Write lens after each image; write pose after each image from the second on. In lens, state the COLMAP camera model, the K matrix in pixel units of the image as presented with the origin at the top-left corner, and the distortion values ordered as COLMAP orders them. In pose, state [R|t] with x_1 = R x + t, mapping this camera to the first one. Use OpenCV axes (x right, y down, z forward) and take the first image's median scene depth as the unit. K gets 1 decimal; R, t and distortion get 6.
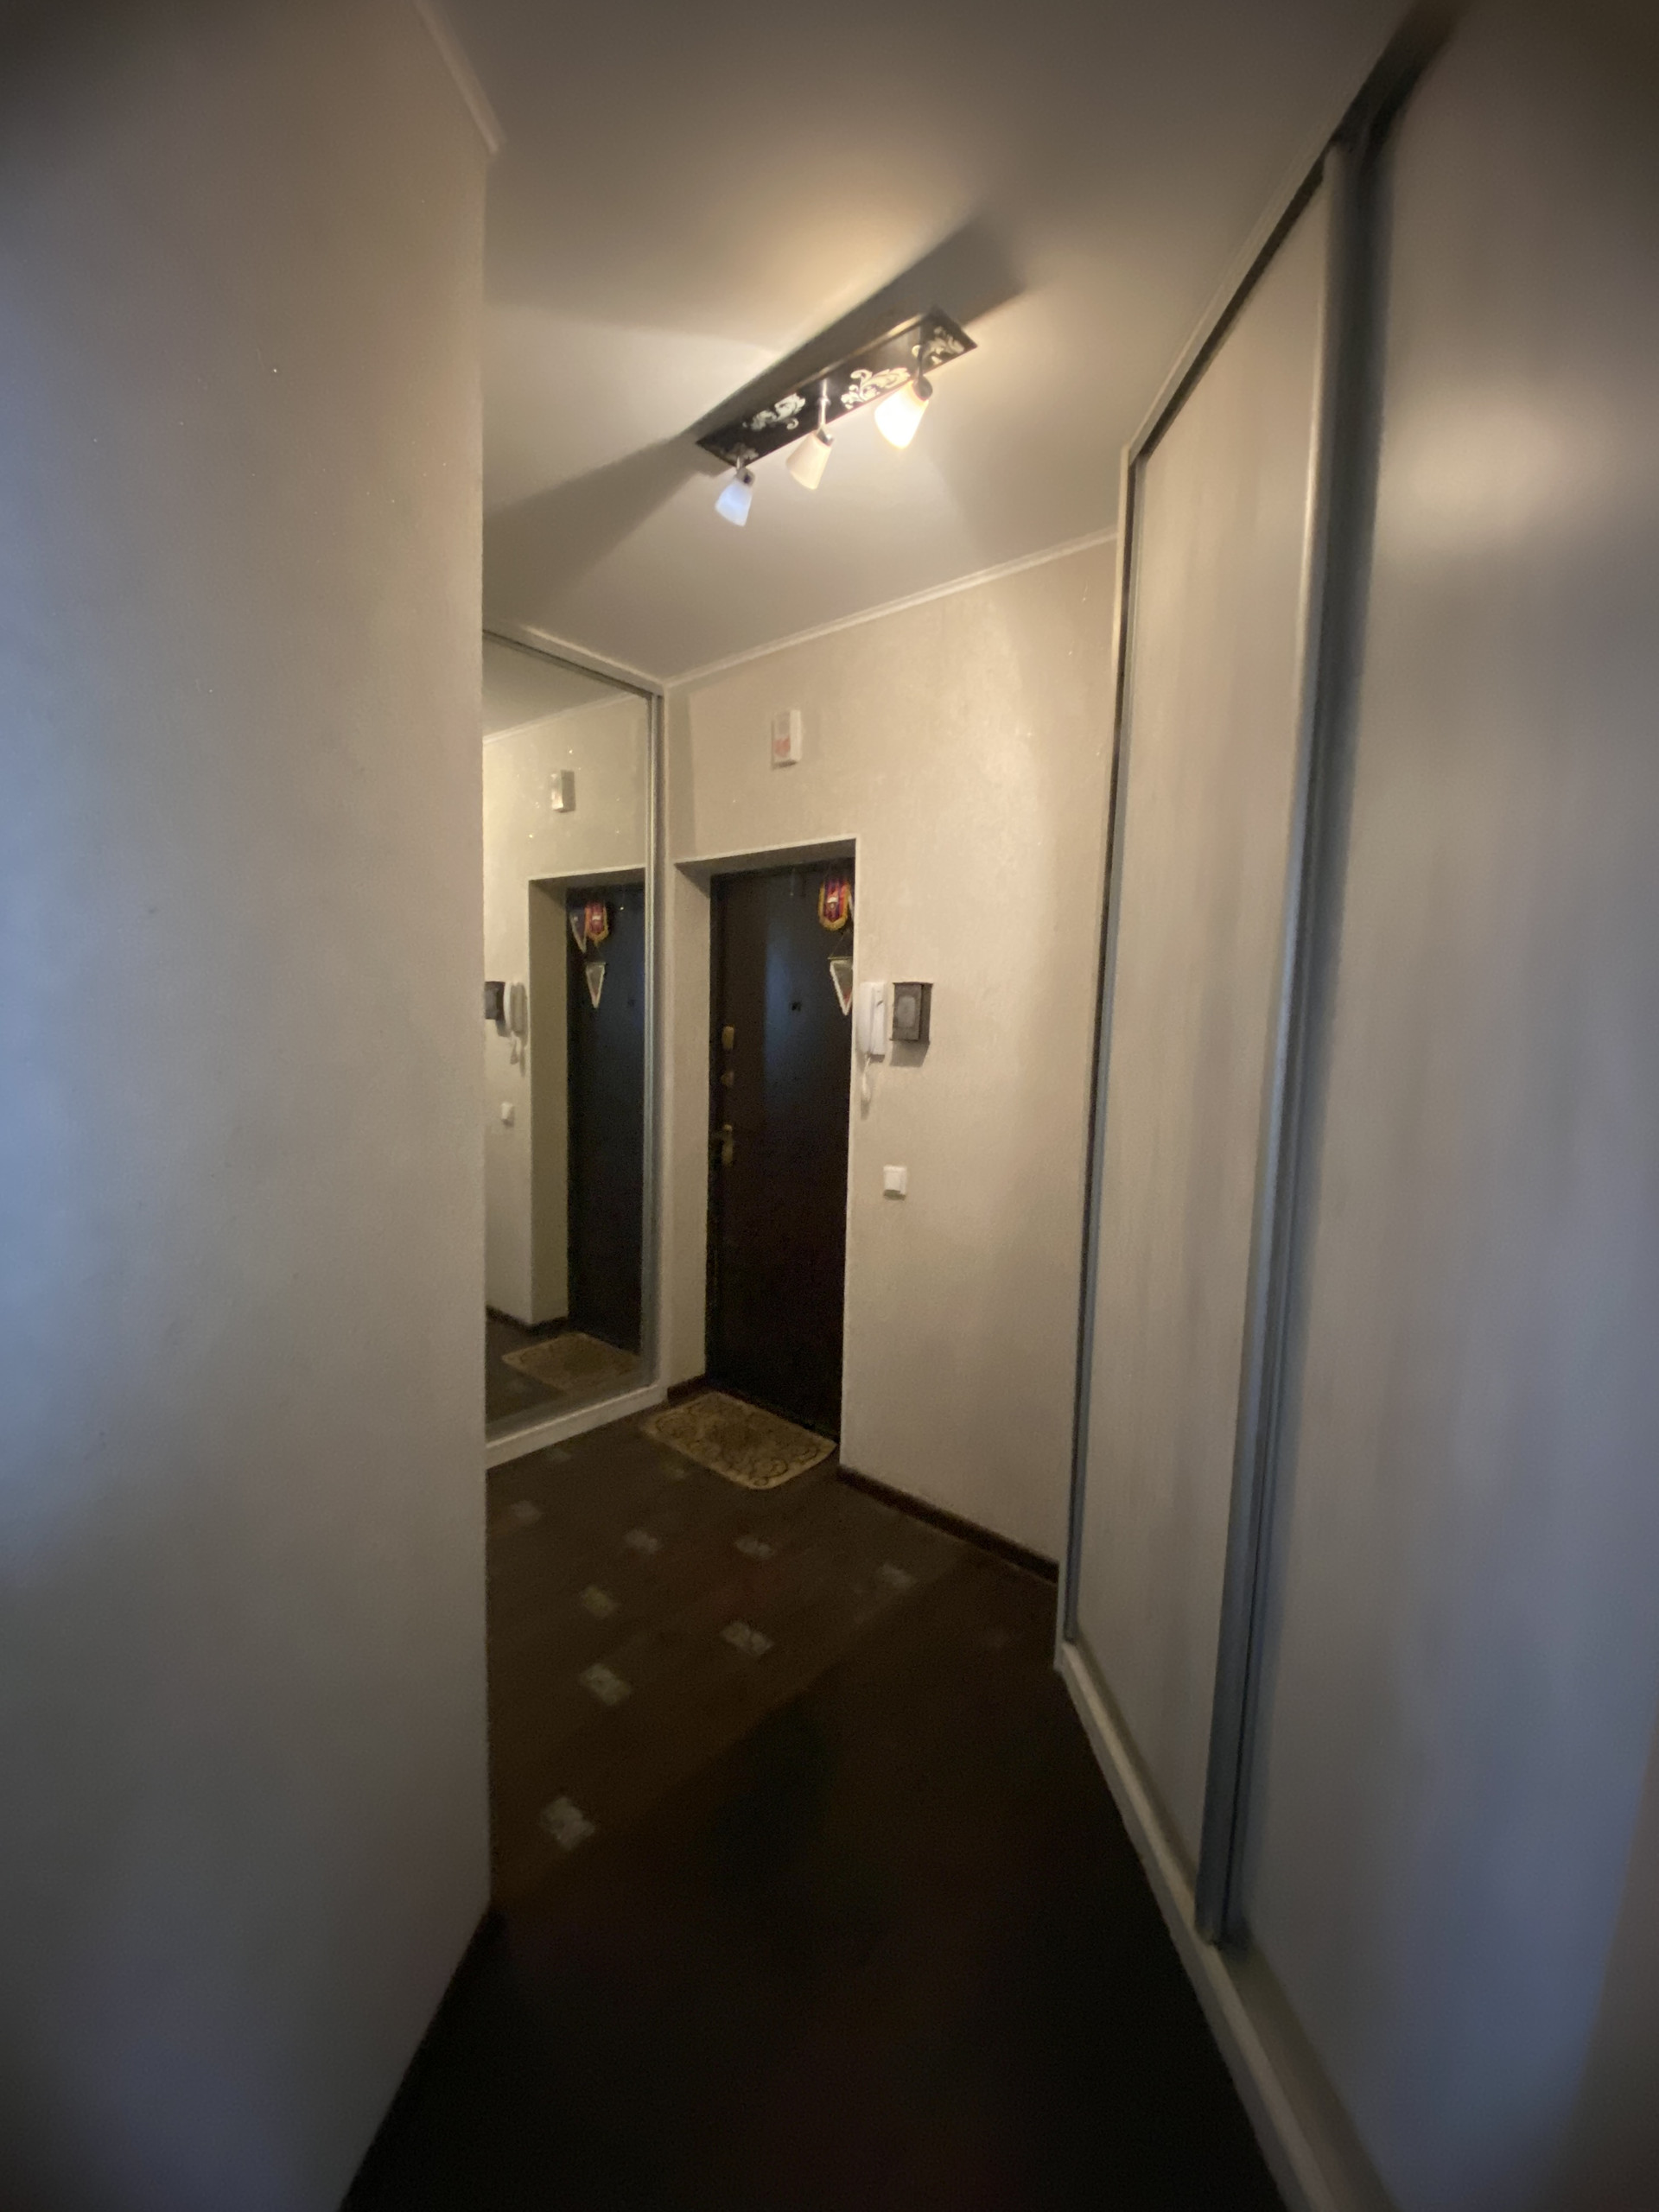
lens RADIAL K [[889.6, 0, 815.0], [0, 889.6, 1108.9], [0, 0, 1]] dist [0.045545, -0.043552]
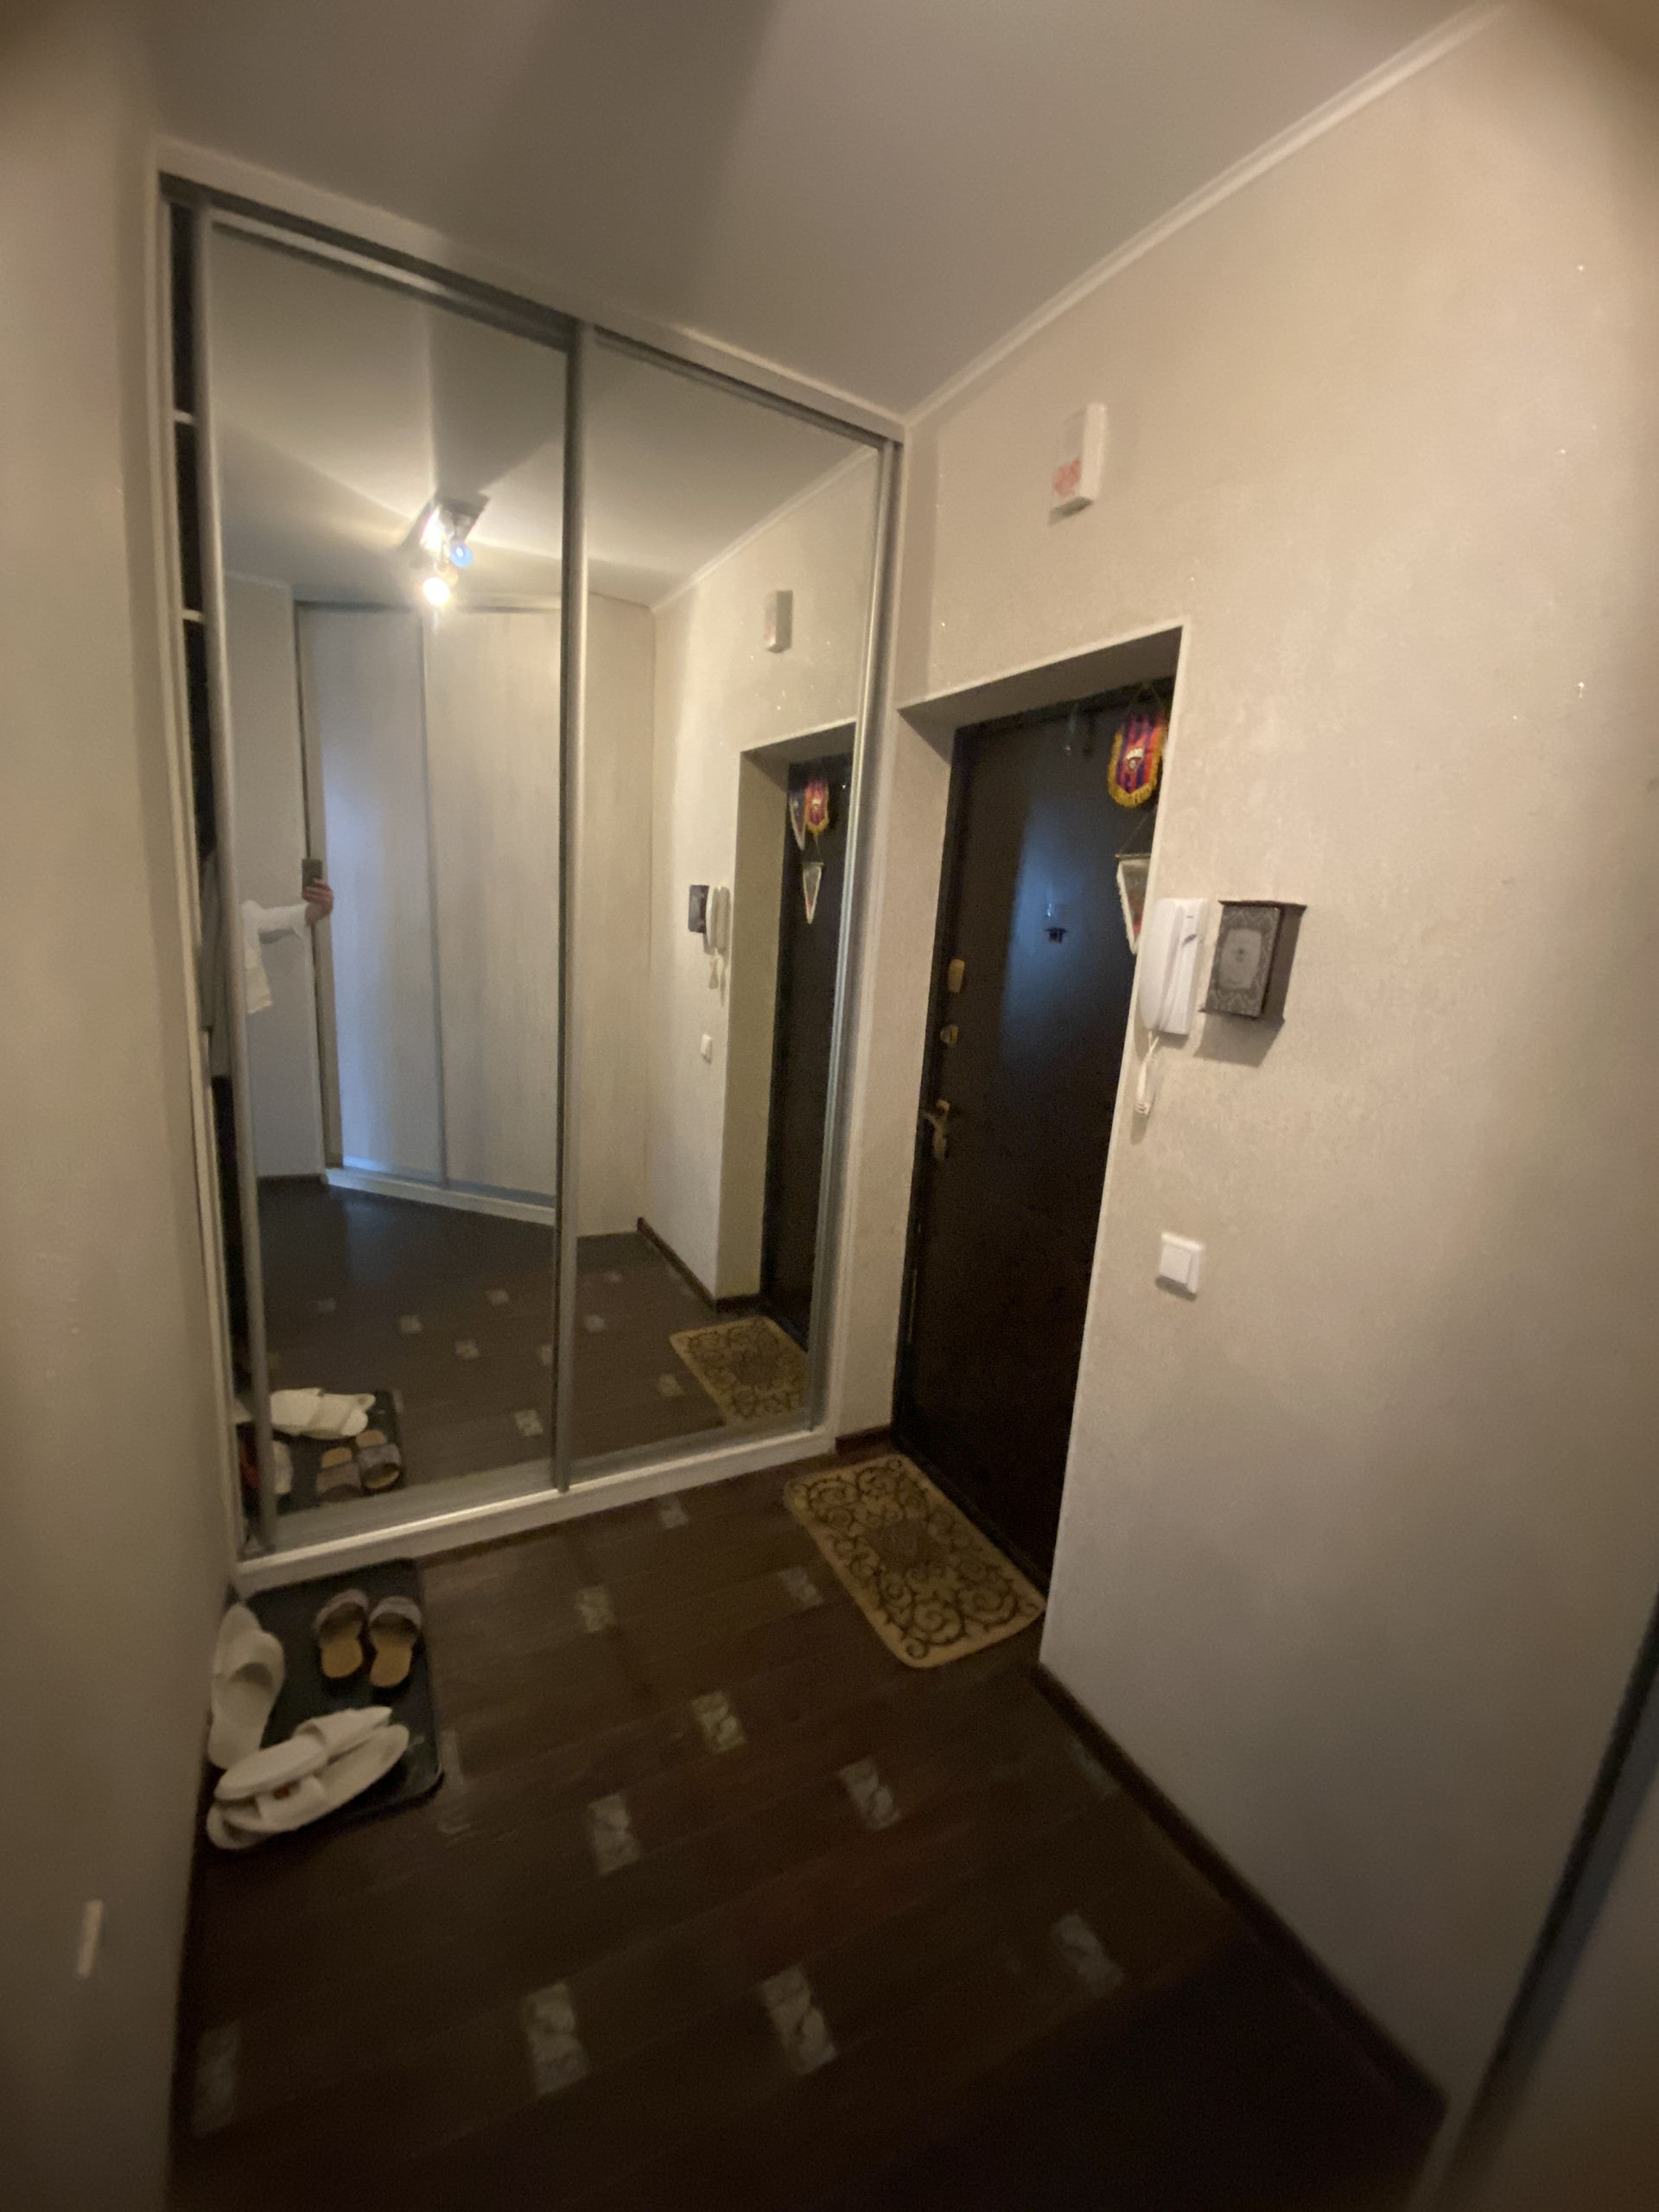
lens RADIAL K [[889.6, 0, 815.0], [0, 889.6, 1108.9], [0, 0, 1]] dist [0.045545, -0.043552]
pose [[0.936330, 0.110894, -0.333151, 0.045531], [-0.078466, 0.990906, 0.109306, -0.050568], [0.342243, -0.076205, 0.936516, 0.352923]]
